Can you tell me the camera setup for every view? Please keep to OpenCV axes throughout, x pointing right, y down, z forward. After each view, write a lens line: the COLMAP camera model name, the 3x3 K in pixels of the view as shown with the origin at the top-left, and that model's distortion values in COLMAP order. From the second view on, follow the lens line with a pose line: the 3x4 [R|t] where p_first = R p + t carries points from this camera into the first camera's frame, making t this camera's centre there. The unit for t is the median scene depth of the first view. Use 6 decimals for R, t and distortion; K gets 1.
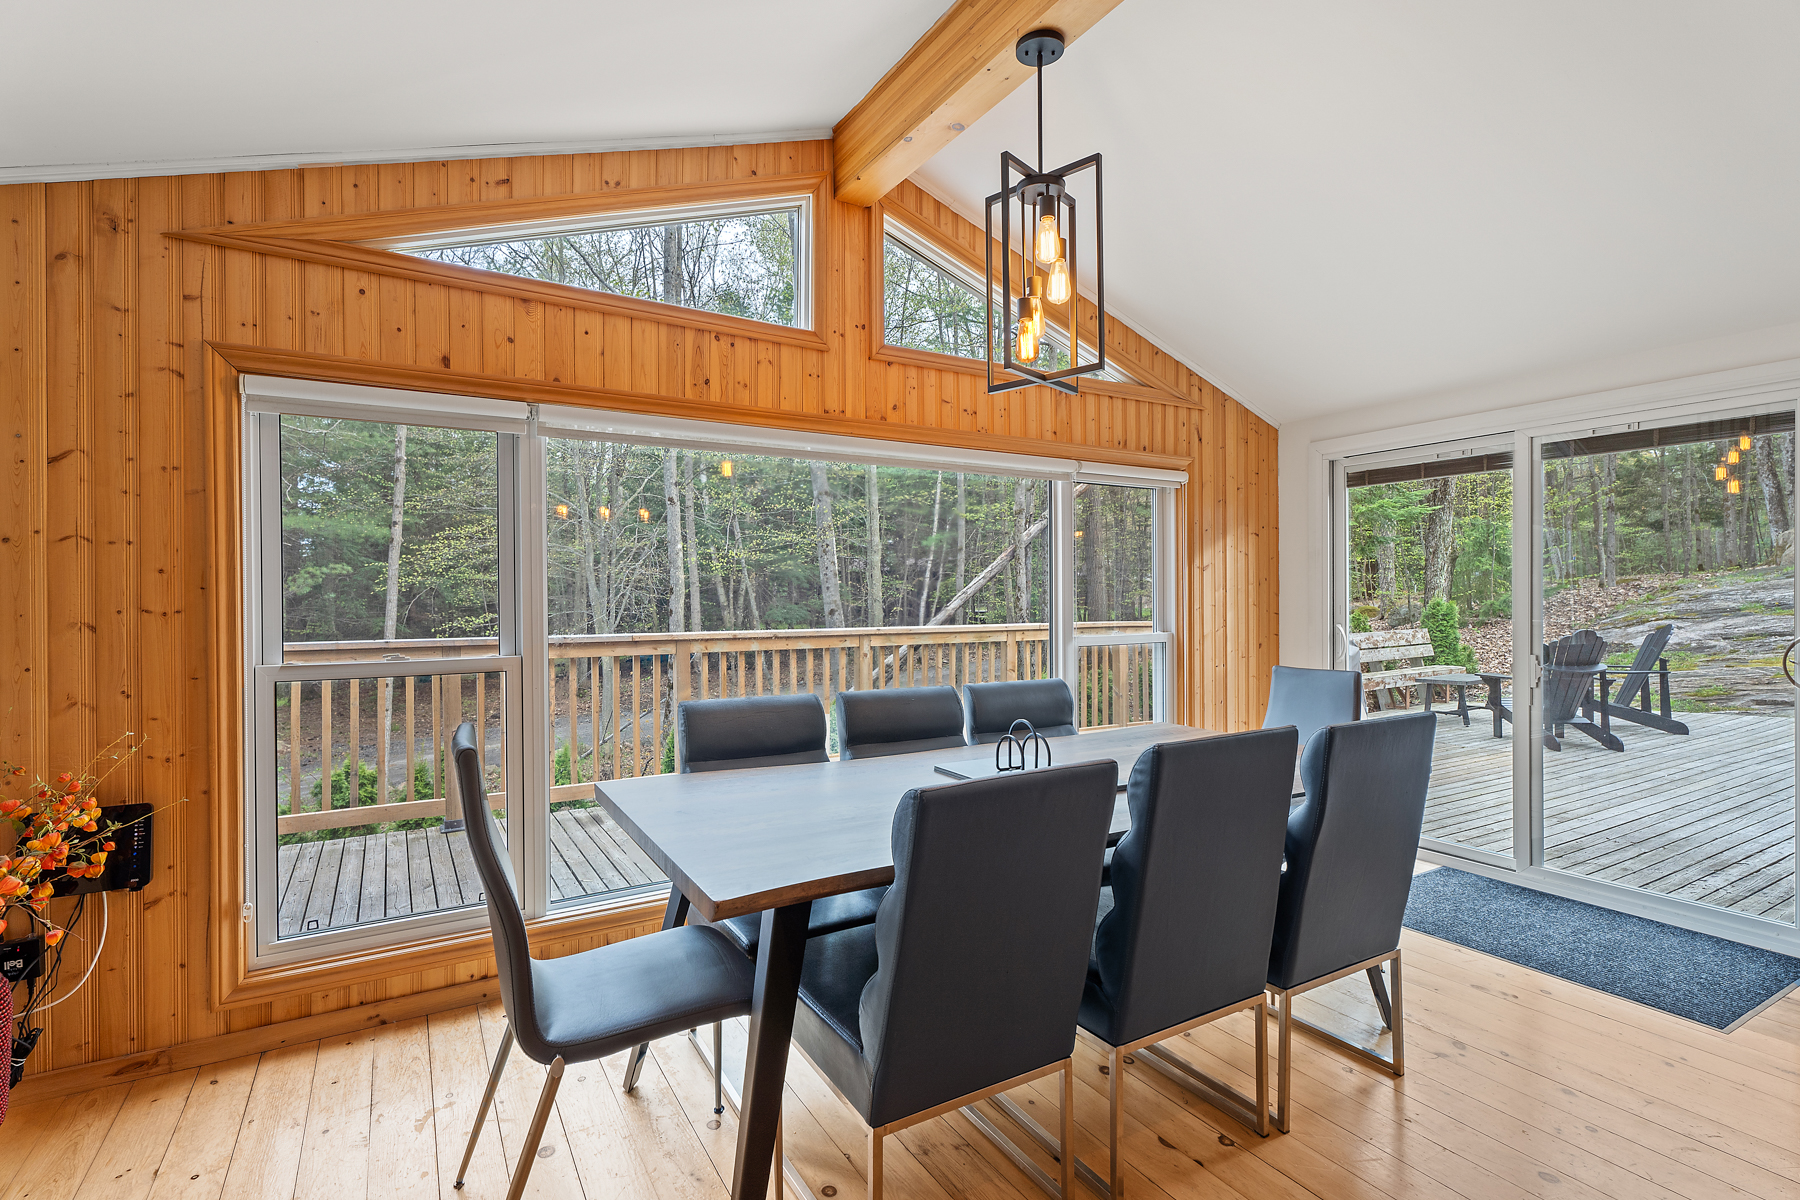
lens RADIAL K [[875.7, 0, 942.6], [0, 875.7, 595.4], [0, 0, 1]] dist [-0.003029, 0.002909]
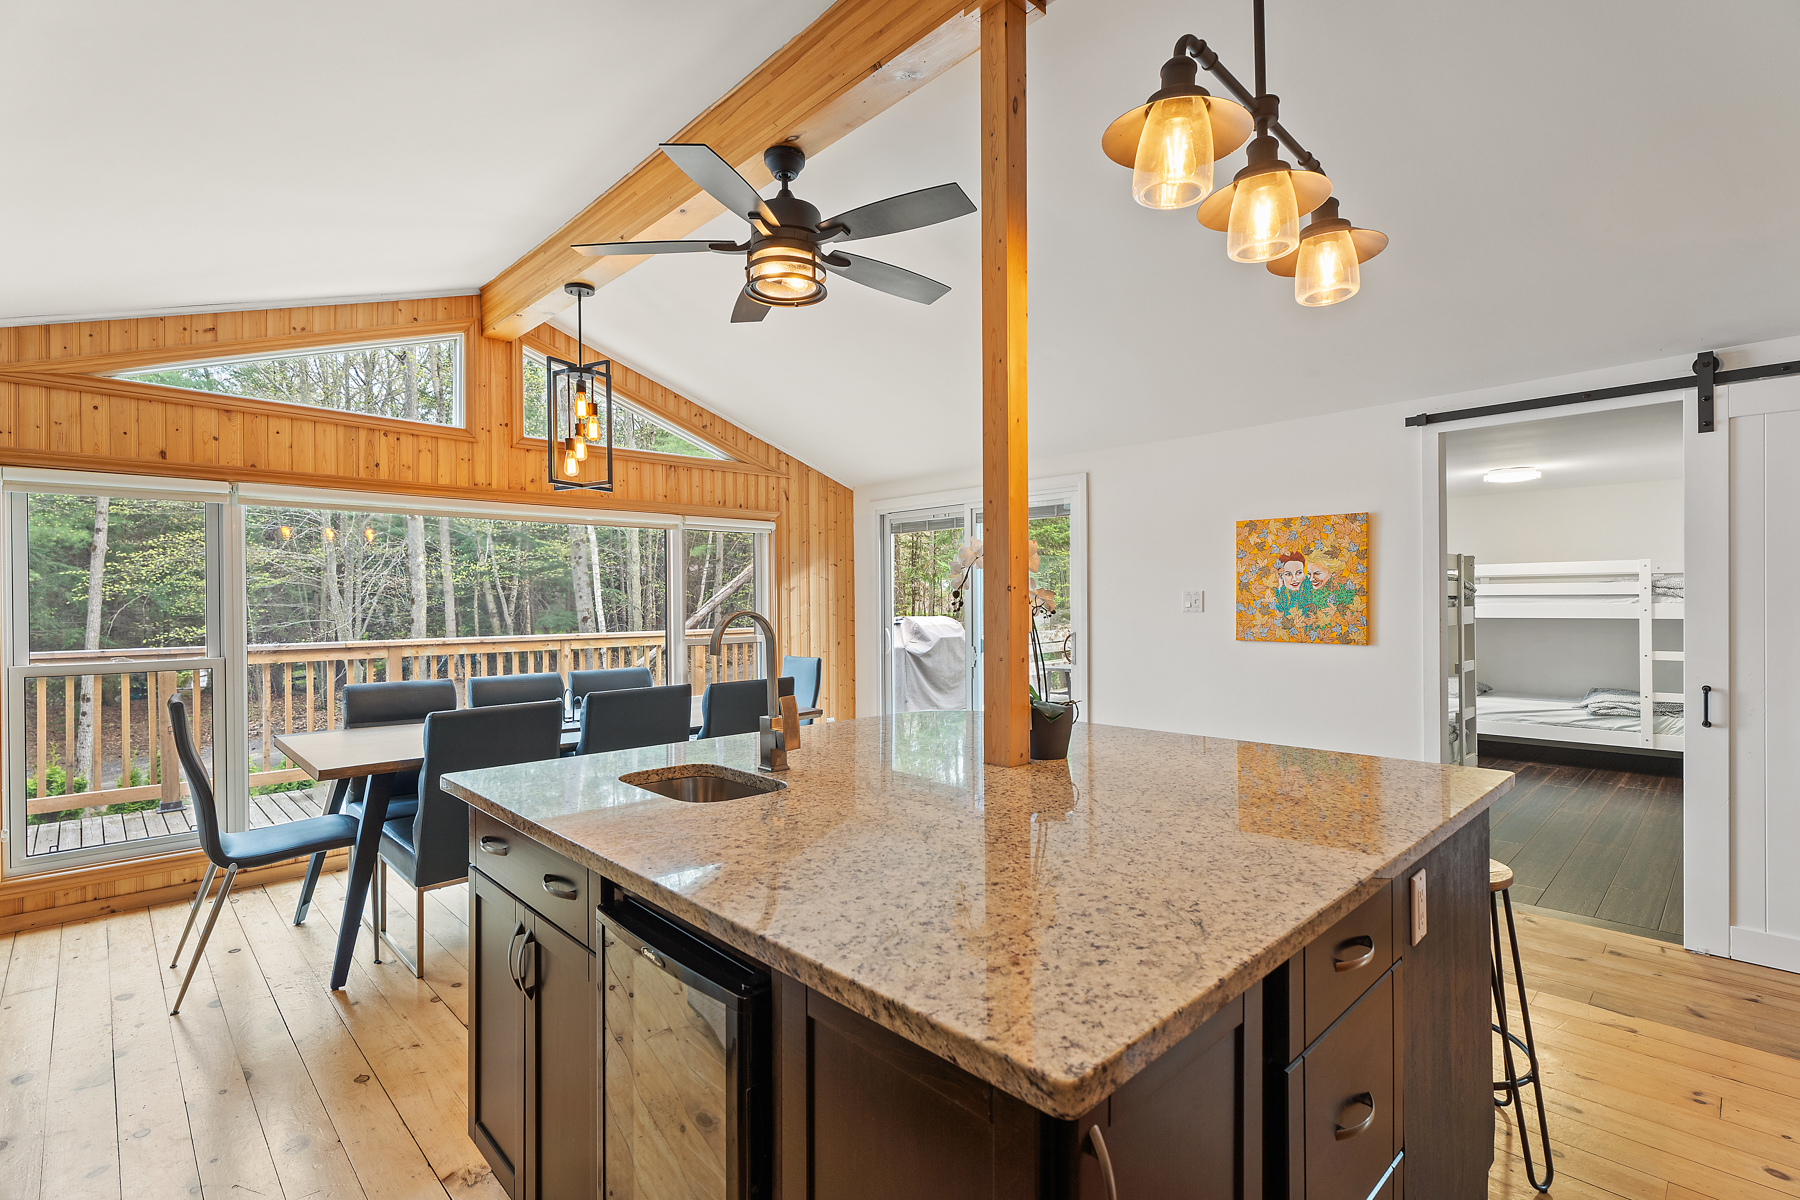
lens RADIAL K [[829.8, 0, 917.8], [0, 829.8, 597.3], [0, 0, 1]] dist [0.002073, -0.002046]
pose [[0.975133, -0.002341, 0.221610, 0.274444], [0.003128, 0.999990, -0.003201, -0.018604], [-0.221600, 0.003814, 0.975130, -0.489254]]
